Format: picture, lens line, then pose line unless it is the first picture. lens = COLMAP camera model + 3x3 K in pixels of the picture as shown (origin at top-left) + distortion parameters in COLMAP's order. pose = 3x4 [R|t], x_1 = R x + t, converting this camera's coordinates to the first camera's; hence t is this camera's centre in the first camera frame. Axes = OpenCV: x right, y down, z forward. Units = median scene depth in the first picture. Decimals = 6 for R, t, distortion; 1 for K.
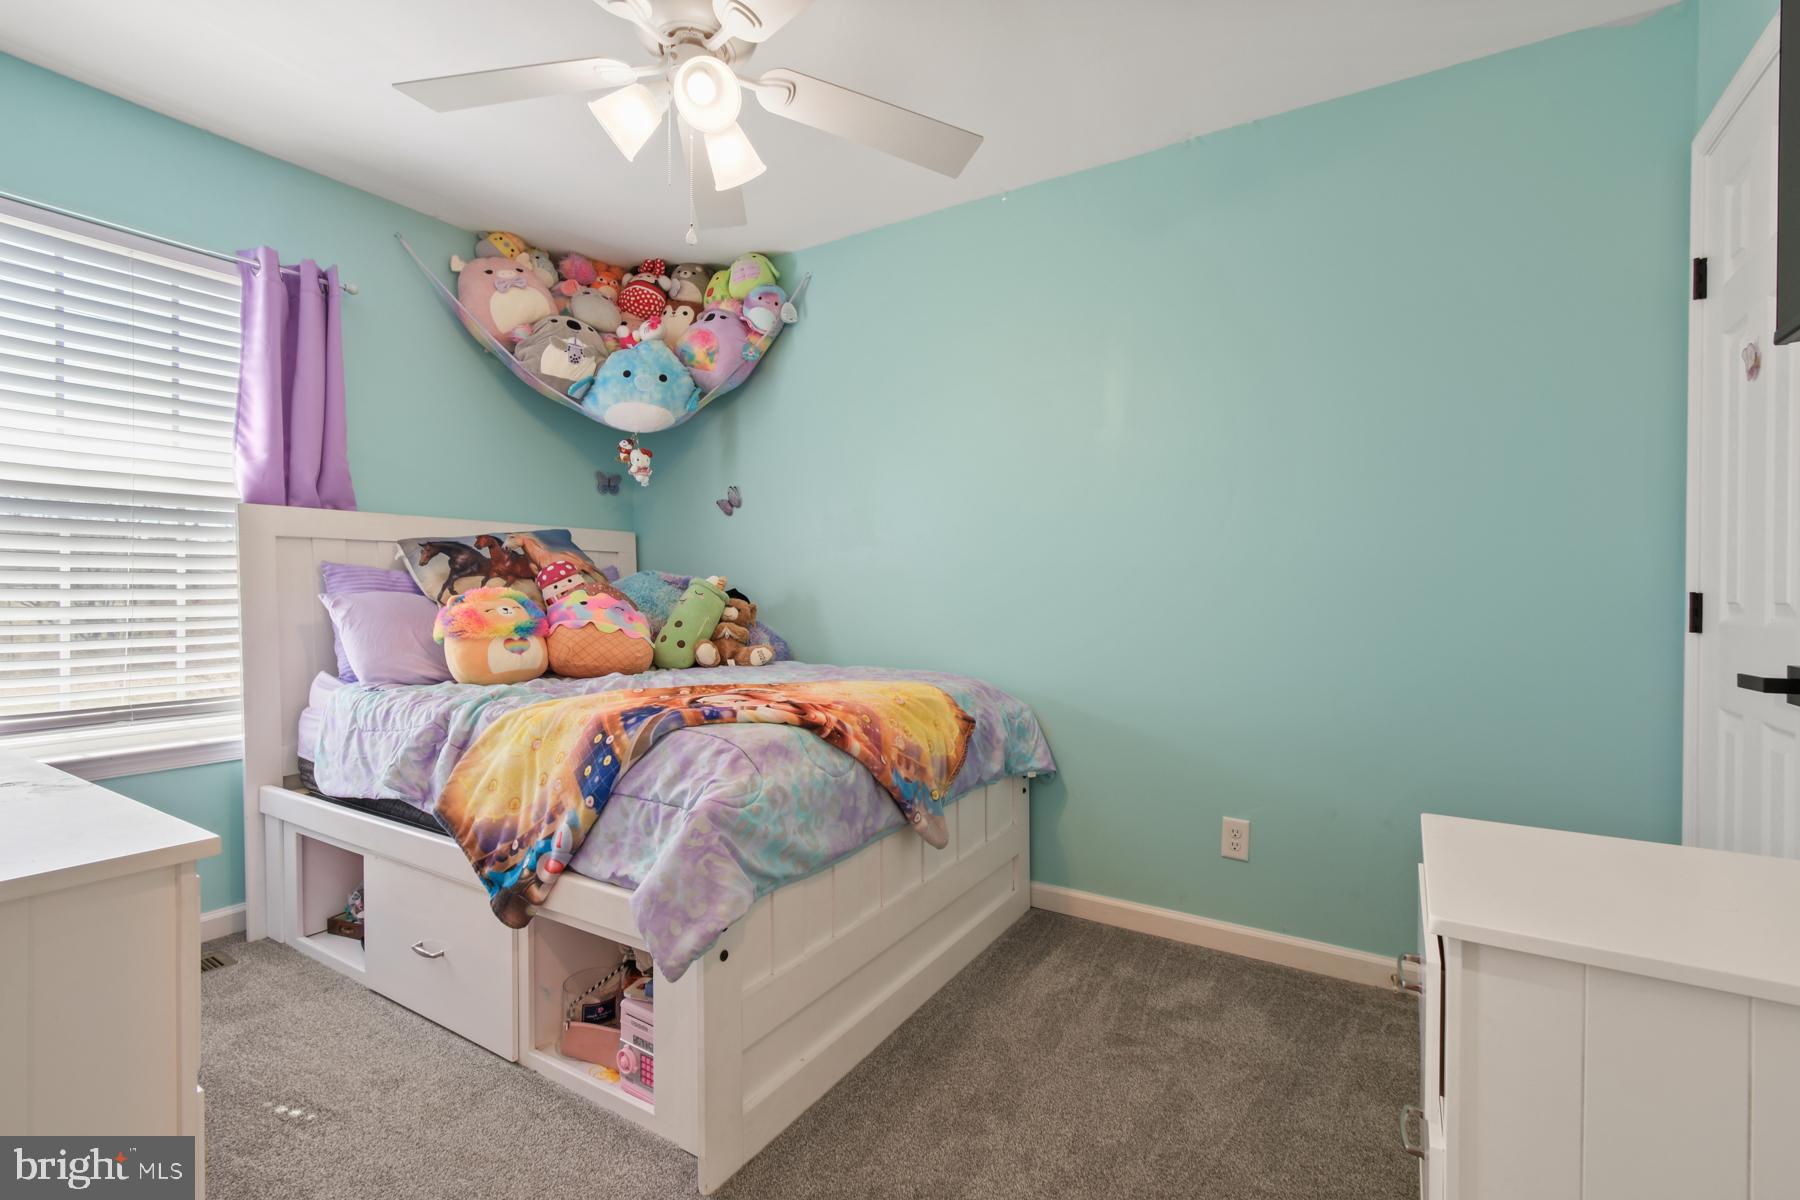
lens RADIAL K [[794.0, 0, 900.0], [0, 794.0, 600.0], [0, 0, 1]] dist [0.010812, -0.000841]
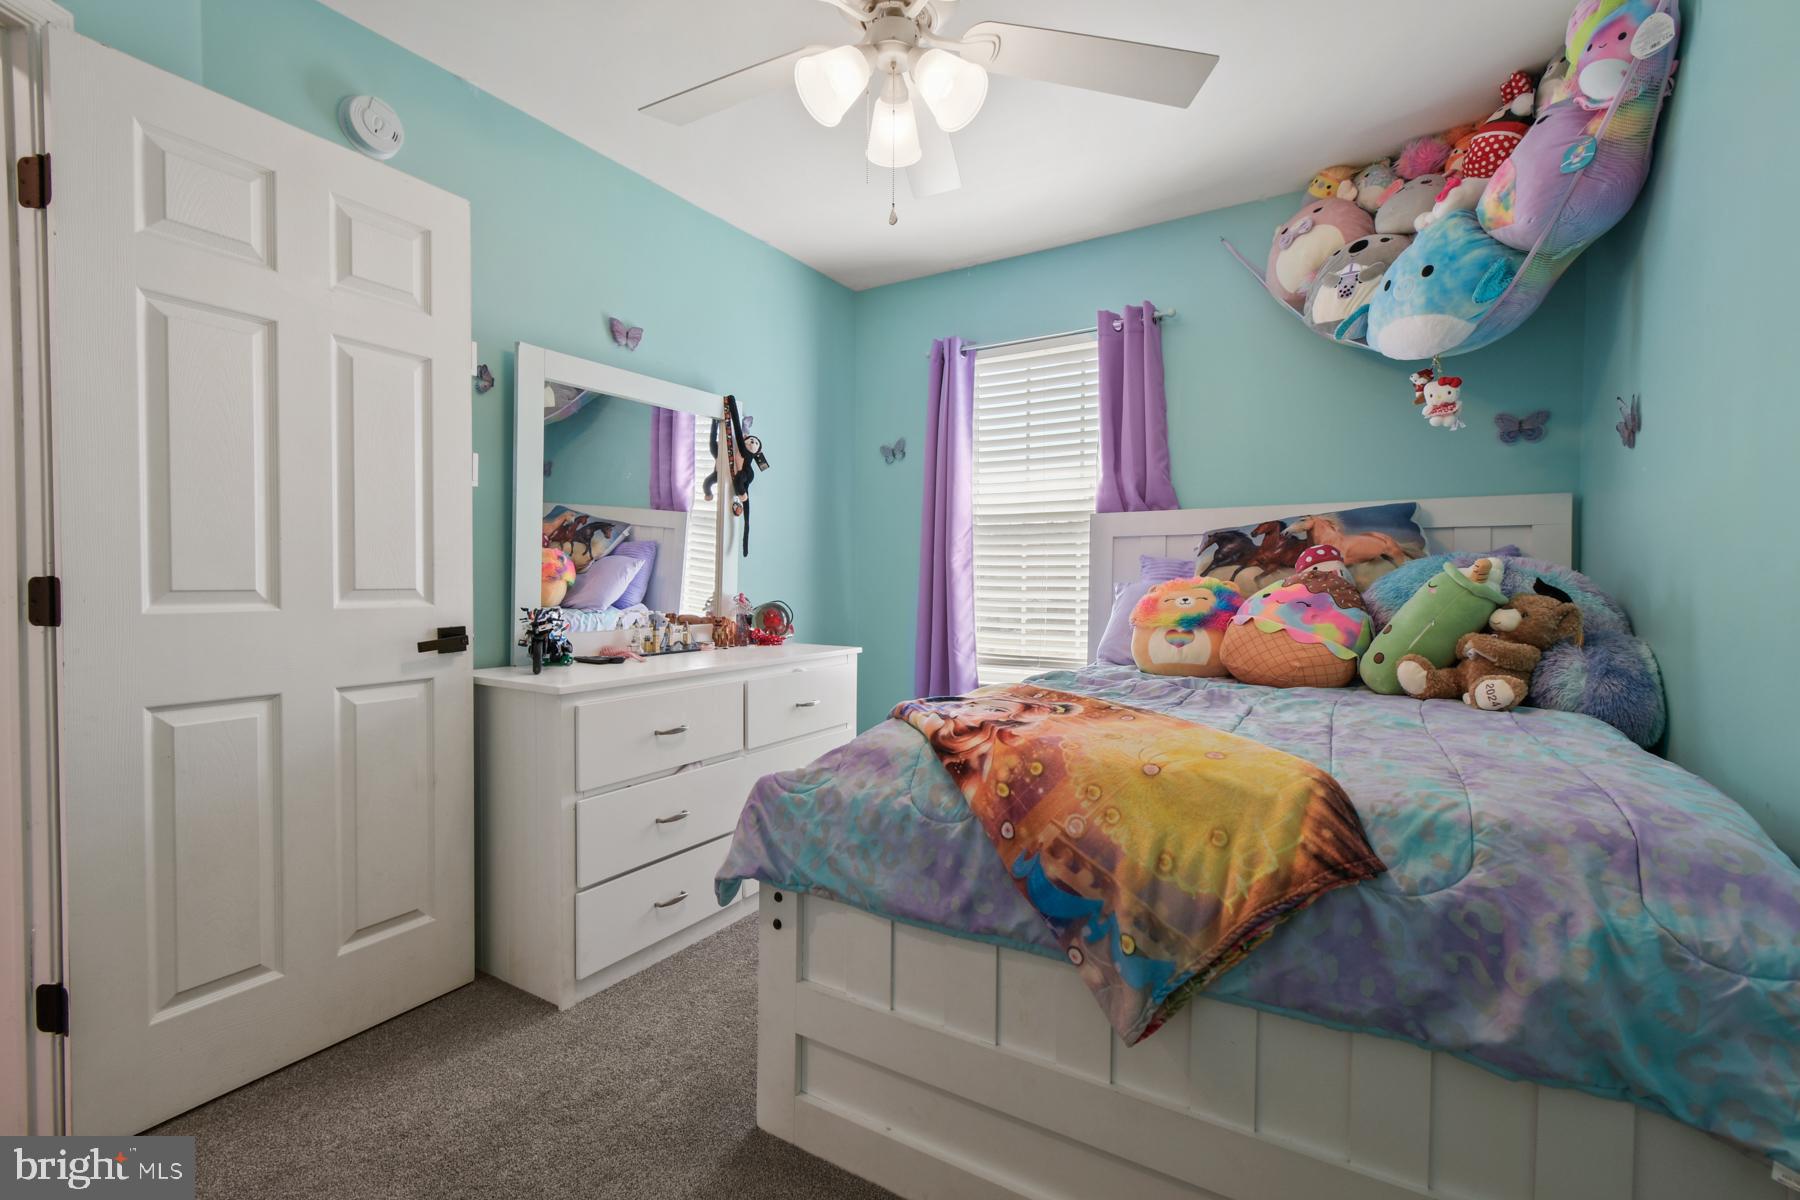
lens RADIAL K [[794.0, 0, 900.0], [0, 794.0, 600.0], [0, 0, 1]] dist [0.010812, -0.000841]
pose [[0.011671, 0.025667, -0.999602, 0.420963], [-0.015906, 0.999549, 0.025480, -0.006683], [0.999805, 0.015602, 0.012074, 0.583291]]
